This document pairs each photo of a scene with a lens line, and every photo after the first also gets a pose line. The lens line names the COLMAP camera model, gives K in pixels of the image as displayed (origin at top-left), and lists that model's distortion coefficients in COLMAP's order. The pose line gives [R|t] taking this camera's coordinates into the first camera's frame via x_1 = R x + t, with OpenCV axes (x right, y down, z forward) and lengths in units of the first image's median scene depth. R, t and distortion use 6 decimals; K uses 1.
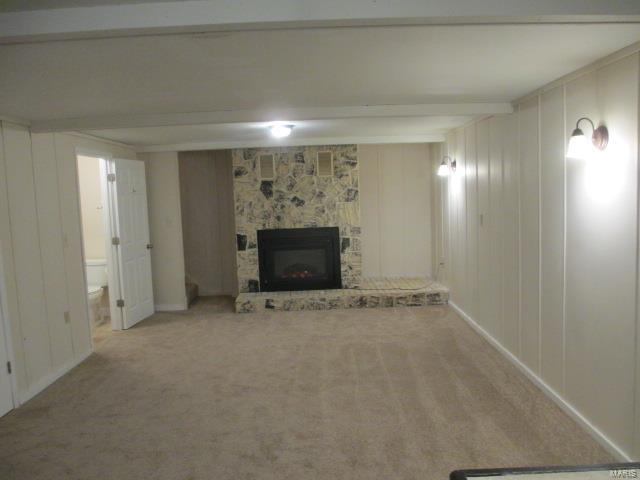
lens RADIAL K [[522.4, 0, 320.0], [0, 522.4, 240.0], [0, 0, 1]] dist [-0.057581, 0.006167]
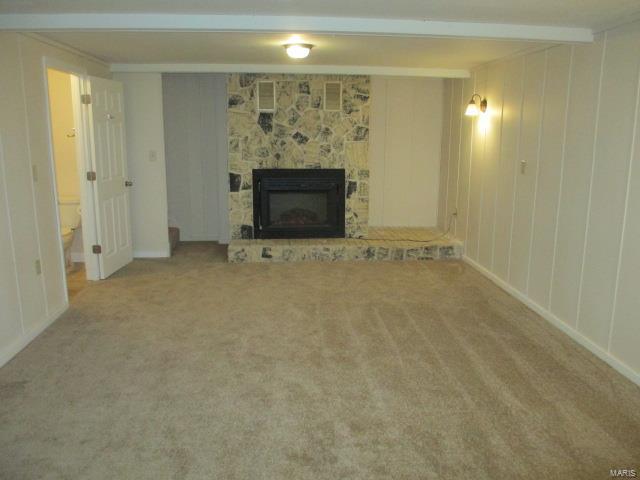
lens RADIAL K [[522.4, 0, 320.0], [0, 522.4, 240.0], [0, 0, 1]] dist [-0.057581, 0.006167]
pose [[0.996019, 0.027830, 0.084685, -0.081157], [-0.036914, 0.993502, 0.107663, 0.001058], [-0.081139, -0.110360, 0.990574, 0.110191]]
